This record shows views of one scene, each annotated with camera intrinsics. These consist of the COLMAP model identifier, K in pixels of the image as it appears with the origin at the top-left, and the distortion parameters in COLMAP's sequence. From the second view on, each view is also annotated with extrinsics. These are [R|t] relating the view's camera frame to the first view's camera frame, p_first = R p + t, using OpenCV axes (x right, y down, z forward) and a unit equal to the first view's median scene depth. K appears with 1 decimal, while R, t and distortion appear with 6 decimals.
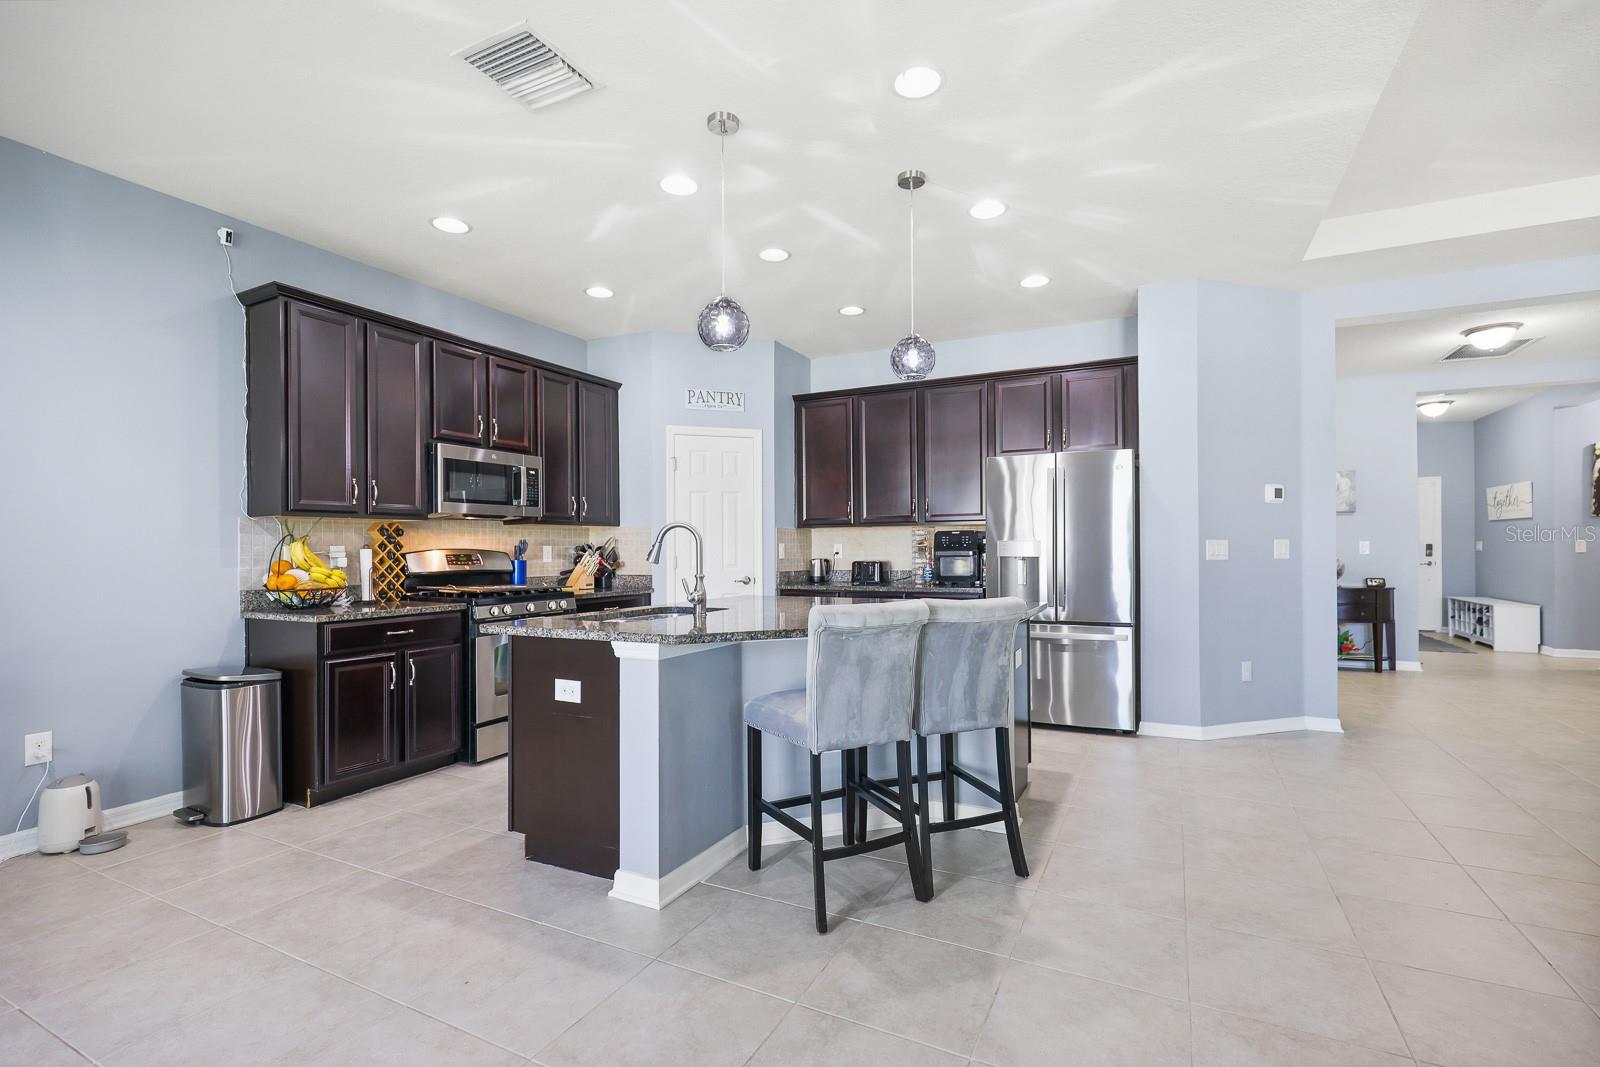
lens RADIAL K [[721.9, 0, 806.8], [0, 721.9, 543.6], [0, 0, 1]] dist [0.000489, -0.000729]
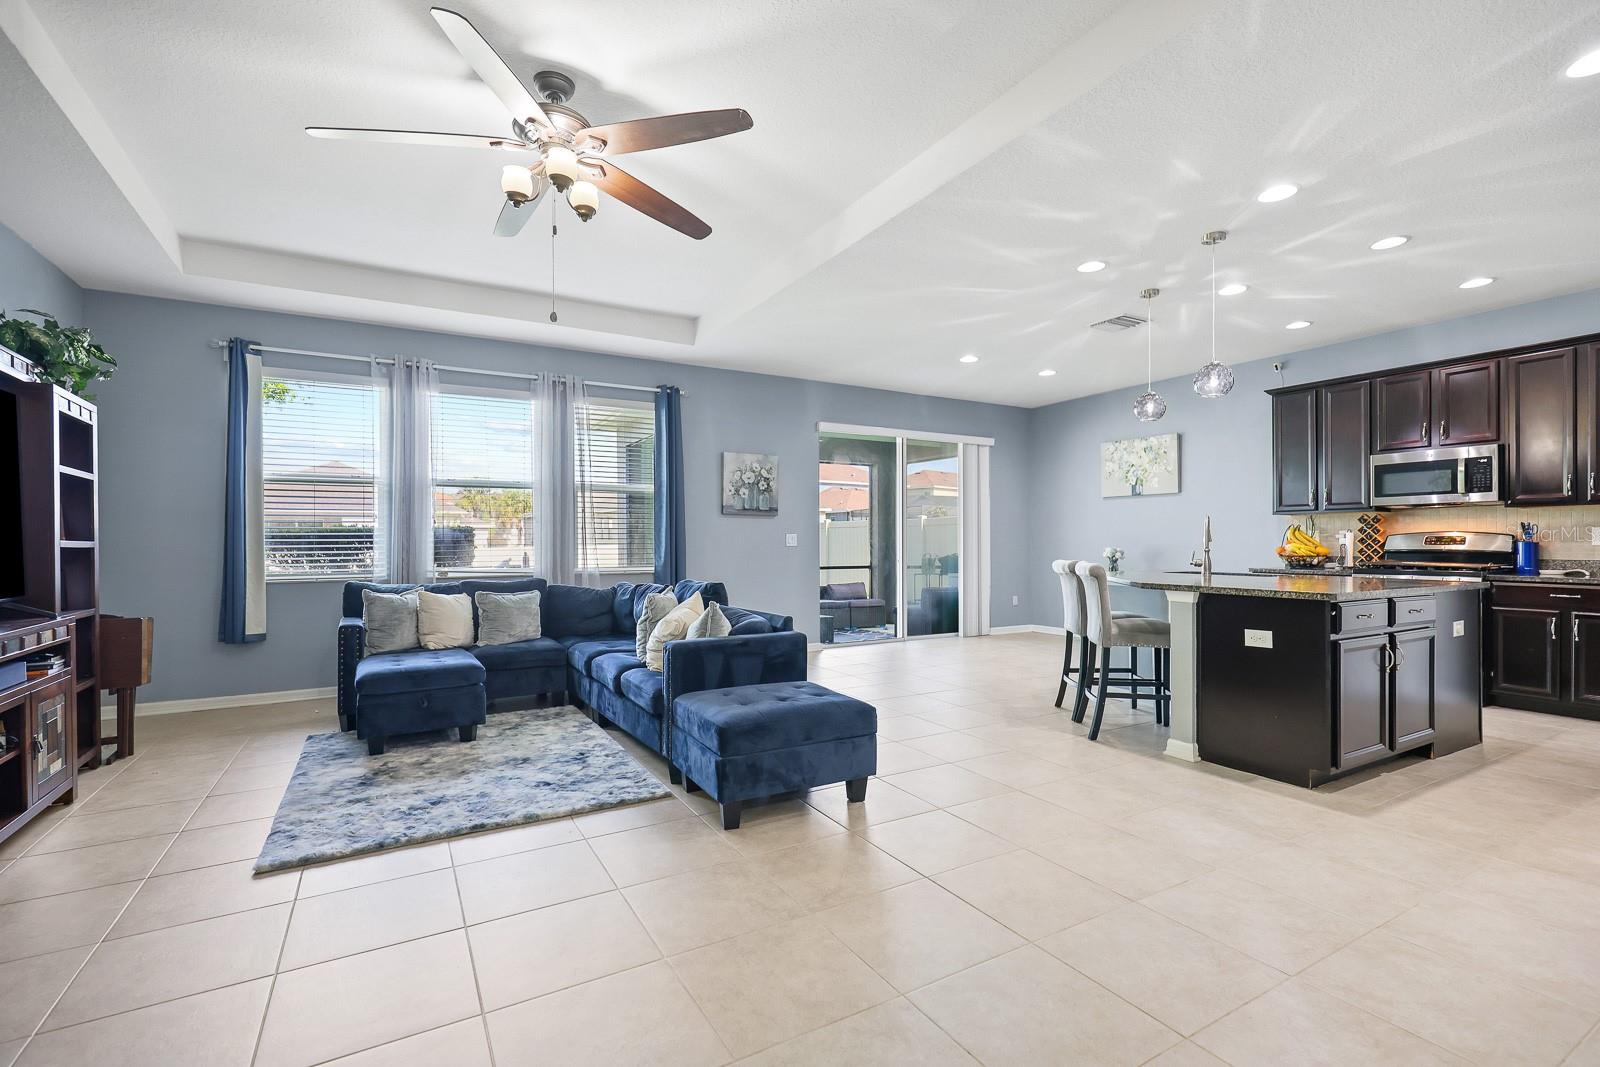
lens RADIAL K [[721.9, 0, 805.0], [0, 721.9, 541.7], [0, 0, 1]] dist [0.000489, -0.000729]
pose [[-0.546132, 0.007501, -0.837665, 1.101430], [0.010506, 0.999943, 0.002105, 0.010000], [0.837633, -0.007651, -0.546180, 0.753045]]
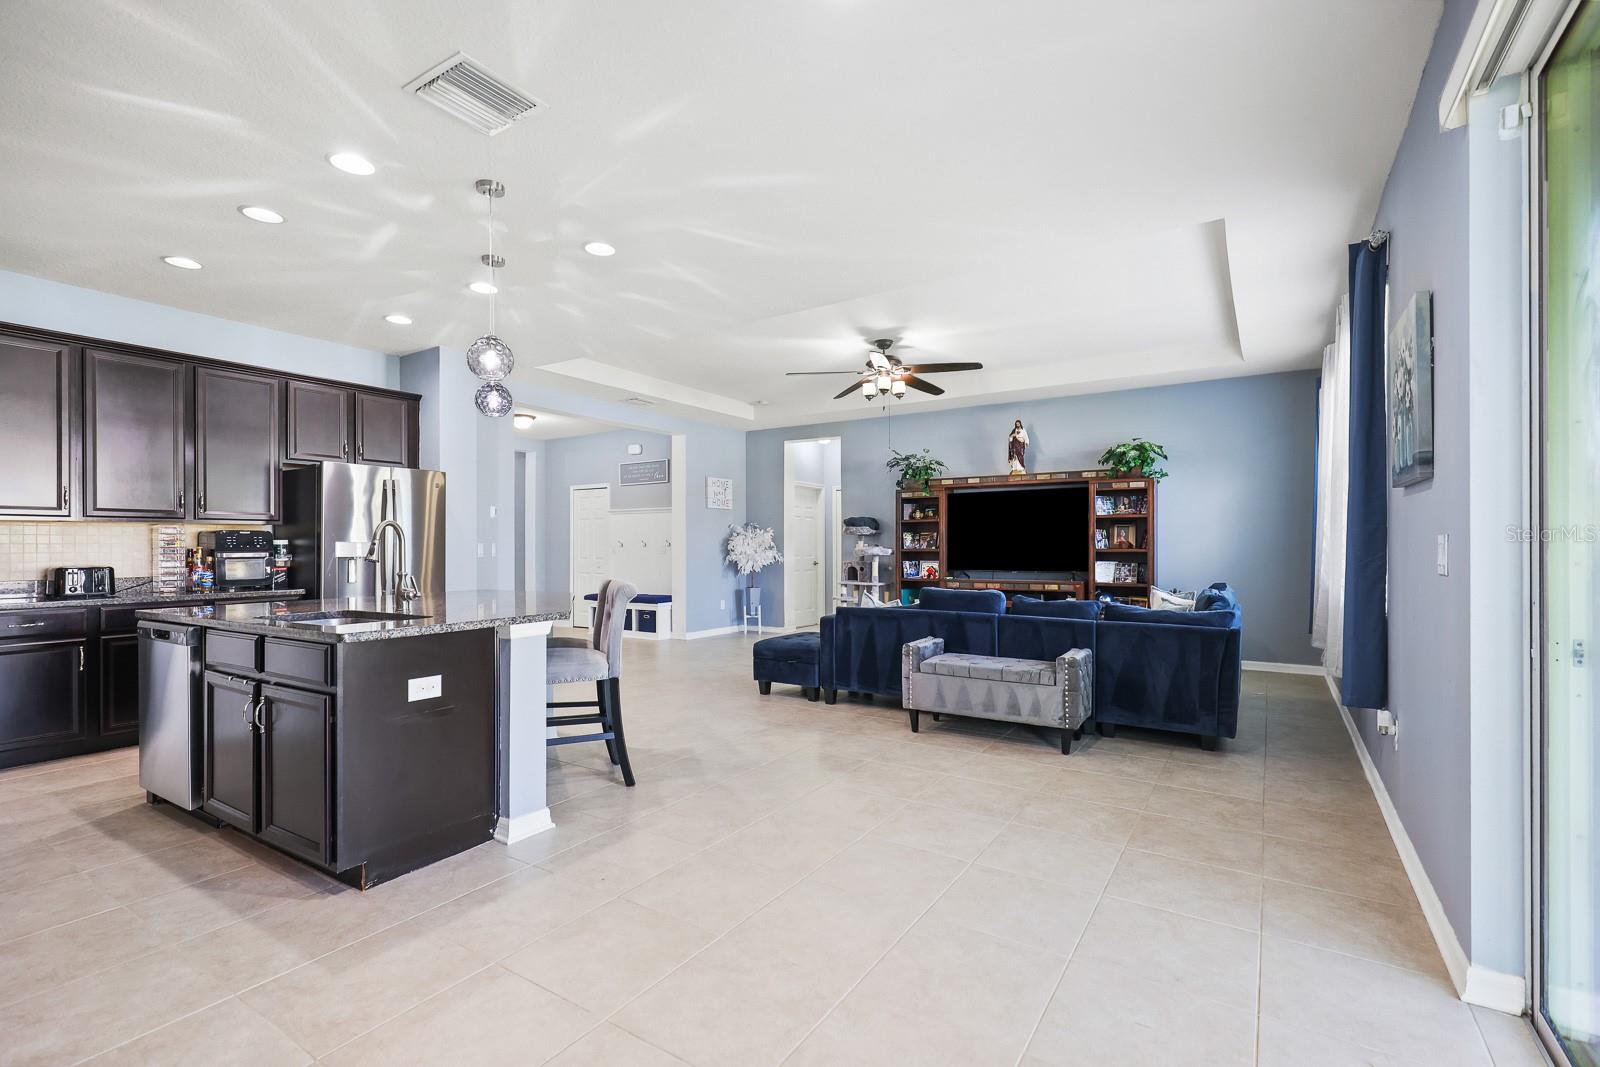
lens RADIAL K [[721.9, 0, 807.8], [0, 721.9, 543.4], [0, 0, 1]] dist [0.000489, -0.000729]
pose [[0.102312, 0.009192, 0.994710, -0.742323], [-0.001890, 0.999957, -0.009046, 0.006785], [-0.994751, -0.000954, 0.102325, 0.215653]]
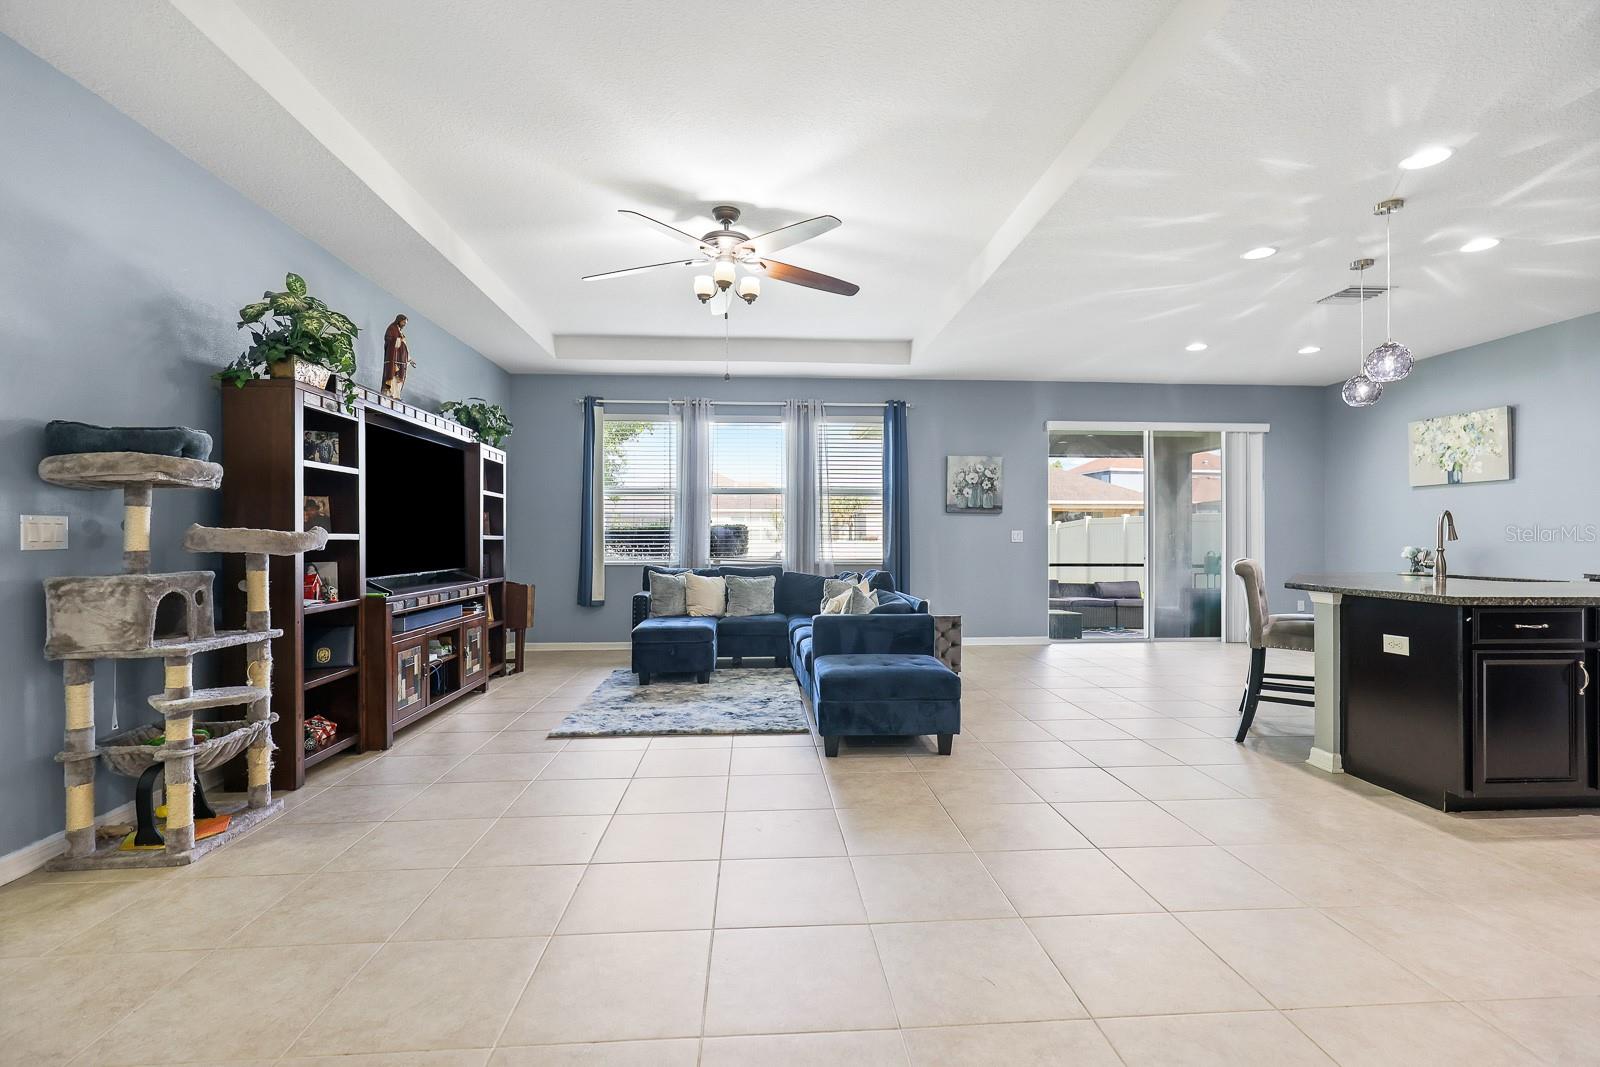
lens RADIAL K [[721.9, 0, 801.8], [0, 721.9, 533.4], [0, 0, 1]] dist [0.000489, -0.000729]
pose [[-0.861380, 0.002130, -0.507957, 1.059373], [0.006608, 0.999954, -0.007014, 0.011080], [0.507918, -0.009398, -0.861354, 1.044793]]
